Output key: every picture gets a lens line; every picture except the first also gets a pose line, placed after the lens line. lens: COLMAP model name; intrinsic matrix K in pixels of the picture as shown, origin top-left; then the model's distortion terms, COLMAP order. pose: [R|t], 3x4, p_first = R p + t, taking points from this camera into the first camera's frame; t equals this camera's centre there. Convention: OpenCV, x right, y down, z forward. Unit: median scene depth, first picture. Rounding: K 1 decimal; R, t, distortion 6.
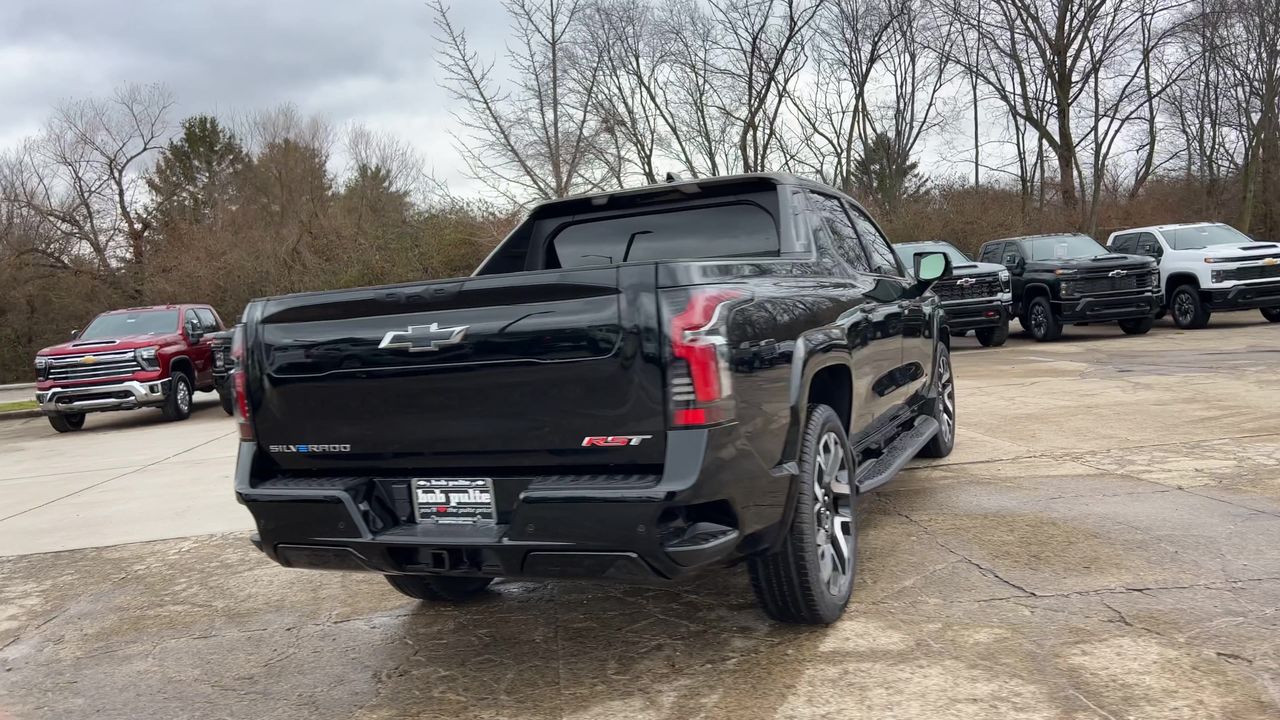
lens RADIAL K [[1034.7, 0, 643.4], [0, 1034.7, 334.1], [0, 0, 1]] dist [0.074979, -0.093969]
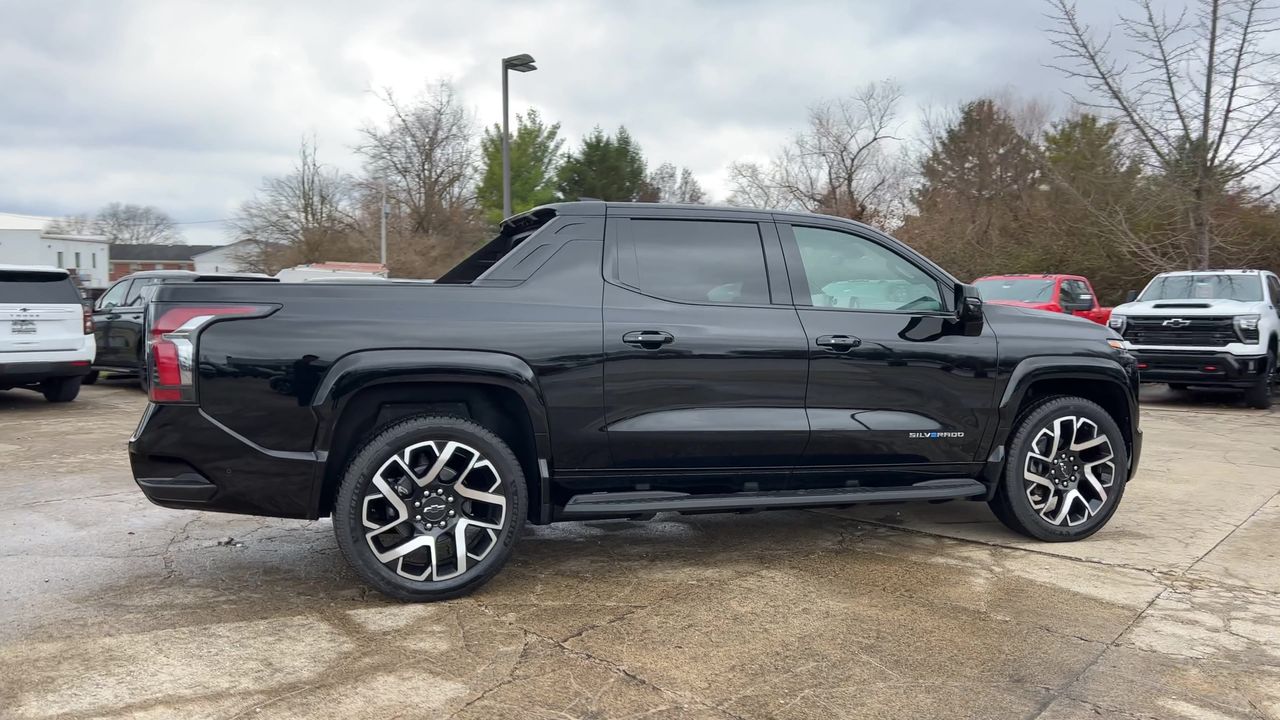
lens RADIAL K [[1034.7, 0, 643.4], [0, 1034.7, 334.1], [0, 0, 1]] dist [0.074979, -0.093969]
pose [[0.647240, 0.105231, -0.754988, 1.309712], [-0.081310, 0.994306, 0.068882, -0.136538], [0.757937, 0.016805, 0.652111, 0.464167]]
